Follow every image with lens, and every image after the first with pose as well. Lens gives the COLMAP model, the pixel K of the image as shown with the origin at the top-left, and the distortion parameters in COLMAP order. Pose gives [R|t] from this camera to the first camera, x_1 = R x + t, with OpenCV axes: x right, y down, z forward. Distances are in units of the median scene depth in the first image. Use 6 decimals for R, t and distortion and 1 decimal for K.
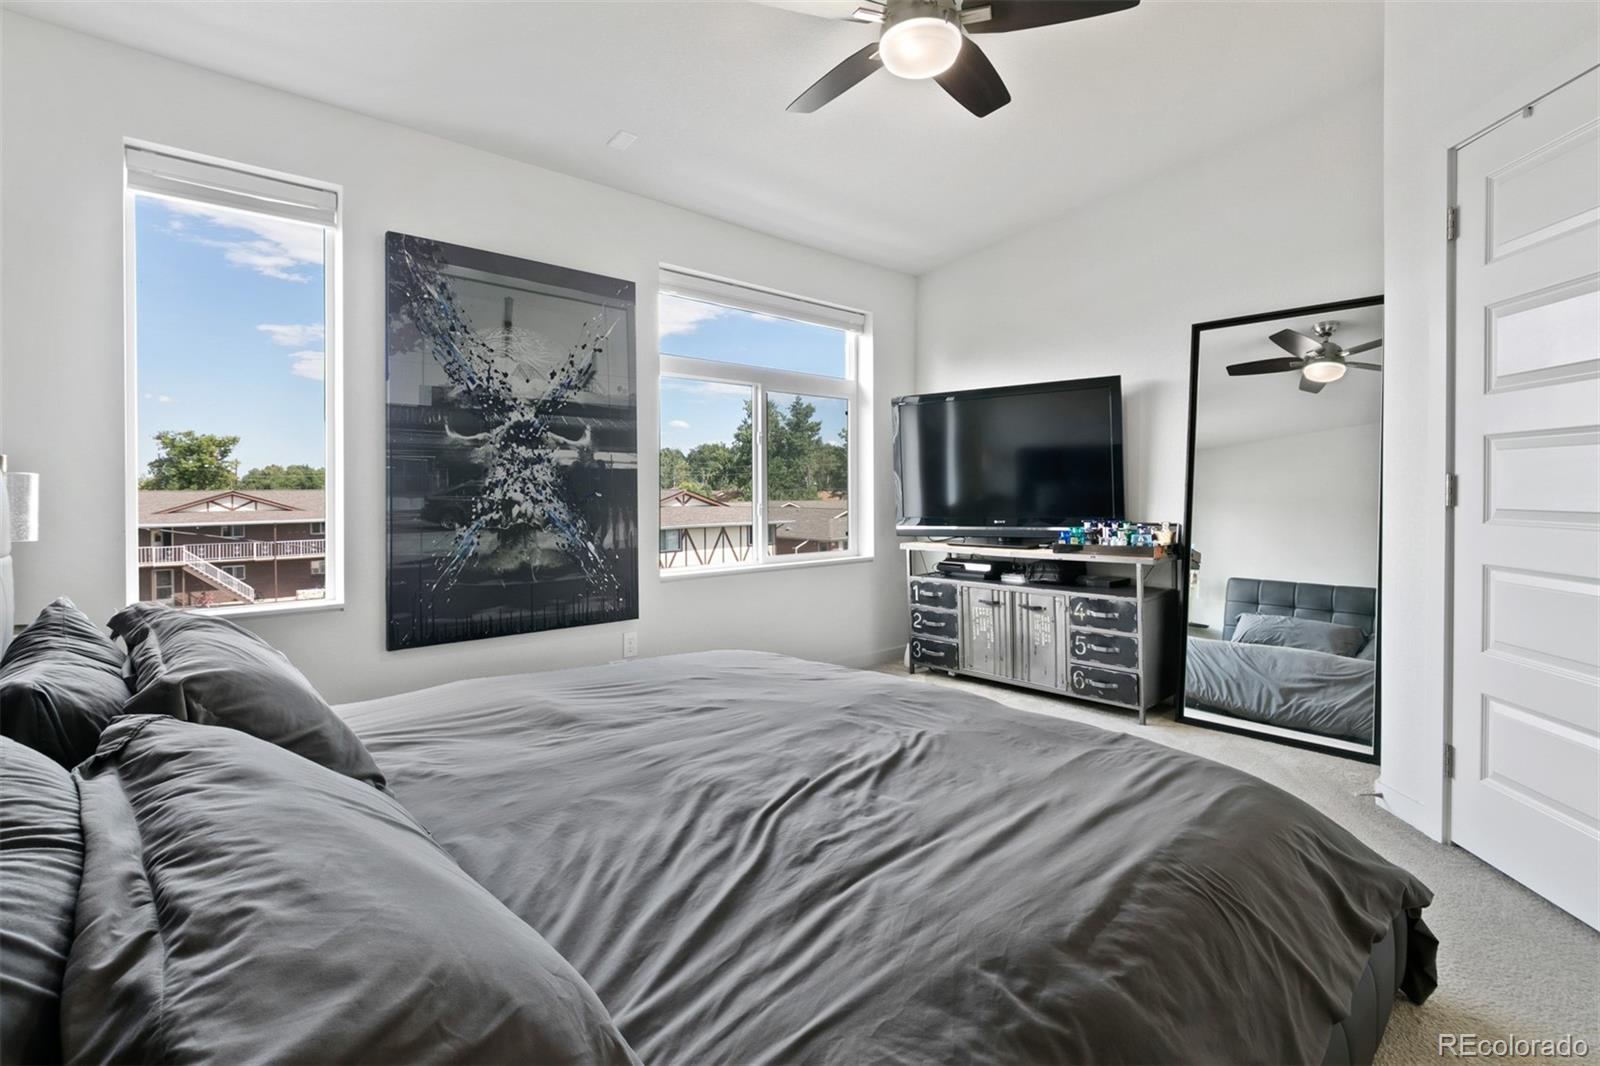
lens RADIAL K [[756.7, 0, 791.7], [0, 756.7, 502.2], [0, 0, 1]] dist [-0.001393, -0.001156]
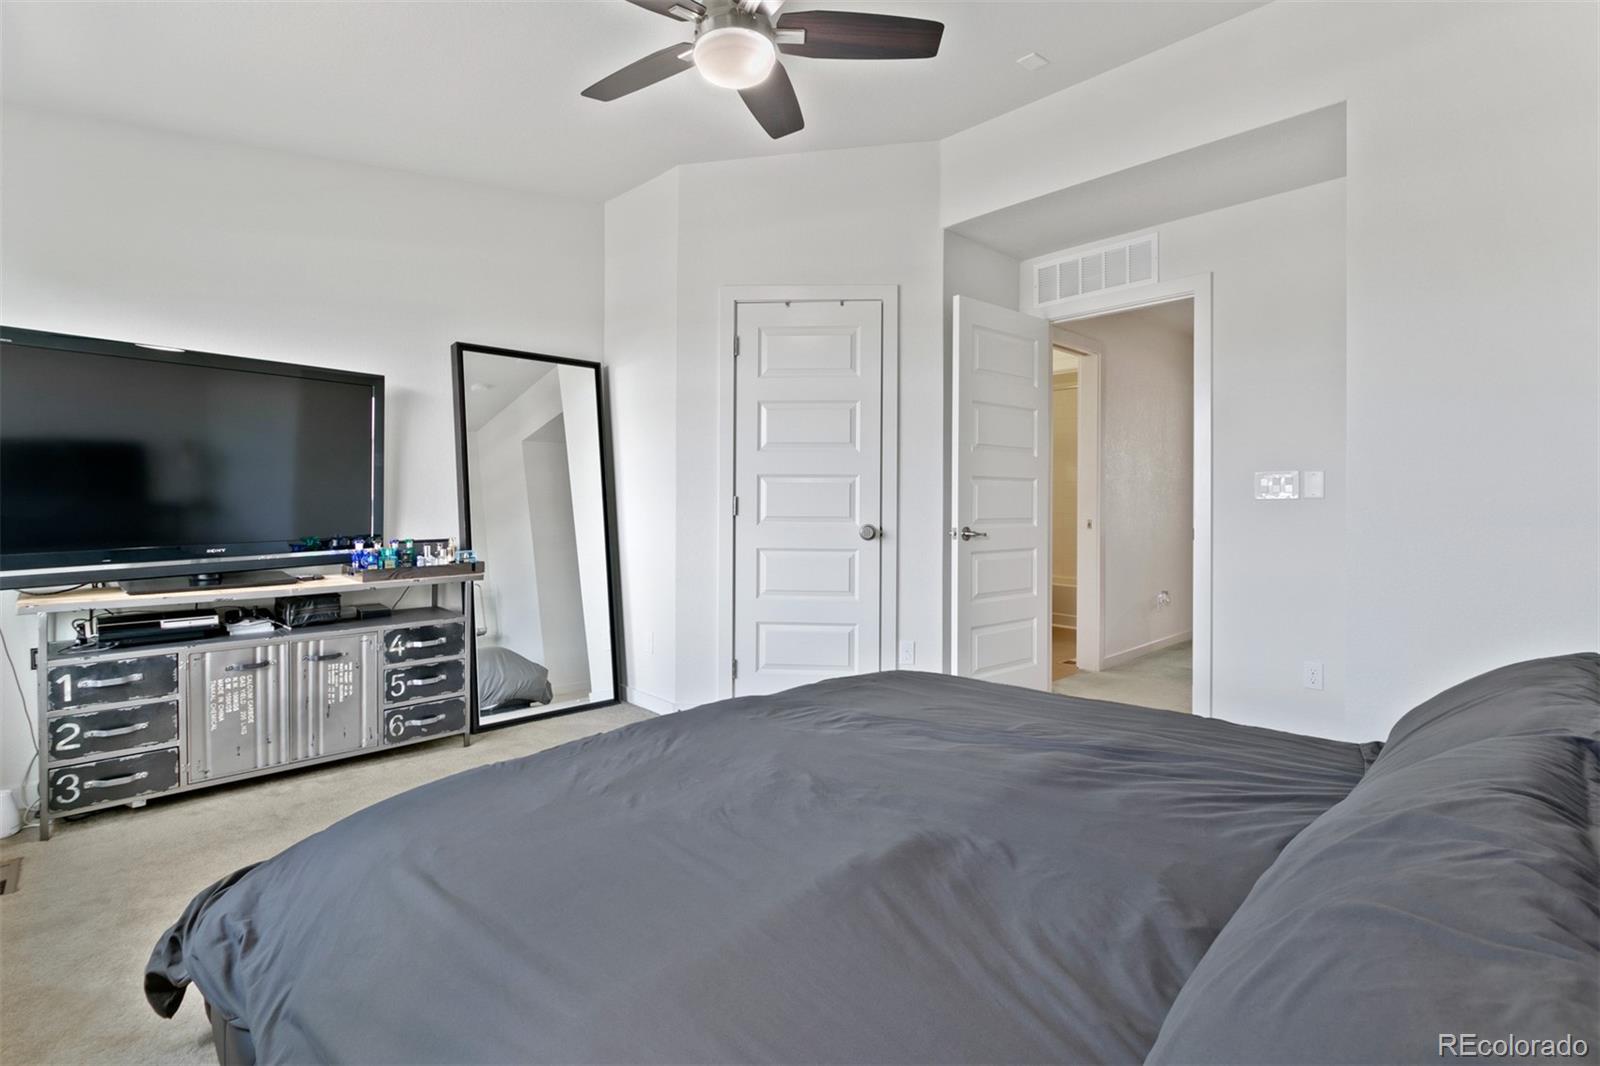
lens RADIAL K [[752.7, 0, 787.8], [0, 752.7, 509.4], [0, 0, 1]] dist [-0.002593, -0.001015]
pose [[-0.038056, -0.003406, 0.999270, -0.471305], [0.013325, 0.999904, 0.003915, -0.007784], [-0.999187, 0.013464, -0.038007, 0.565541]]
